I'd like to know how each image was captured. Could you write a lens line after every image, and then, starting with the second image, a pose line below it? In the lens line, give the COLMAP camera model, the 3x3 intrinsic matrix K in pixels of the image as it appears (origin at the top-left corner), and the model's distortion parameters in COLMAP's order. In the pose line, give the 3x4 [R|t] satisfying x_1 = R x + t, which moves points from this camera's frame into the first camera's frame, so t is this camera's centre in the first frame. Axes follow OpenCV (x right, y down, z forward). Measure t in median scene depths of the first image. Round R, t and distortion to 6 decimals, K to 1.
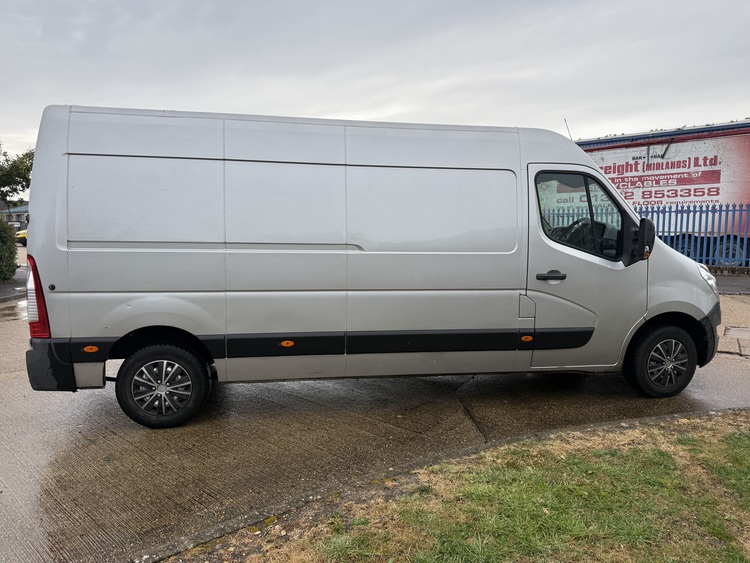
lens RADIAL K [[525.5, 0, 370.9], [0, 525.5, 277.7], [0, 0, 1]] dist [0.001985, -0.004979]
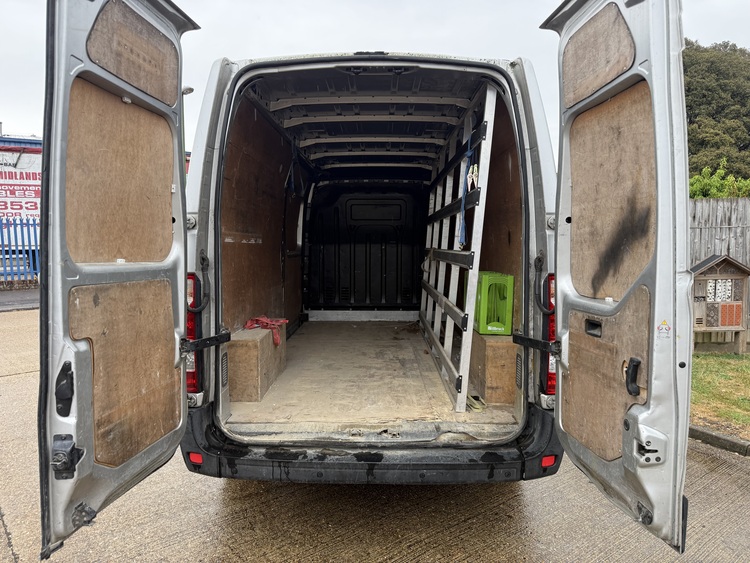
lens RADIAL K [[525.5, 0, 376.2], [0, 525.5, 282.4], [0, 0, 1]] dist [0.001985, -0.004979]
pose [[0.195961, -0.087438, 0.976706, -0.256916], [0.106309, 0.992041, 0.067481, -0.018582], [-0.974832, 0.090609, 0.203697, 0.202105]]
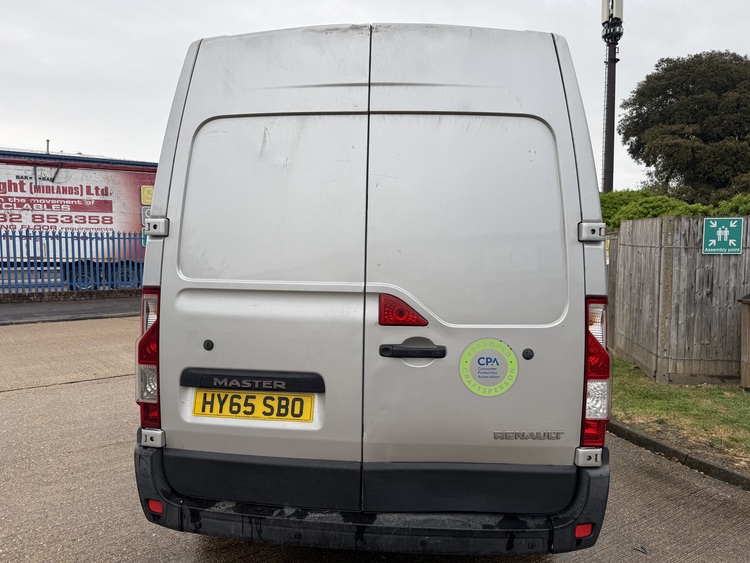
lens RADIAL K [[525.5, 0, 372.6], [0, 525.5, 281.2], [0, 0, 1]] dist [0.001985, -0.004979]
pose [[0.264275, -0.046344, 0.963333, -0.228458], [0.089756, 0.995692, 0.023277, -0.016326], [-0.960262, 0.080313, 0.267296, 0.198693]]
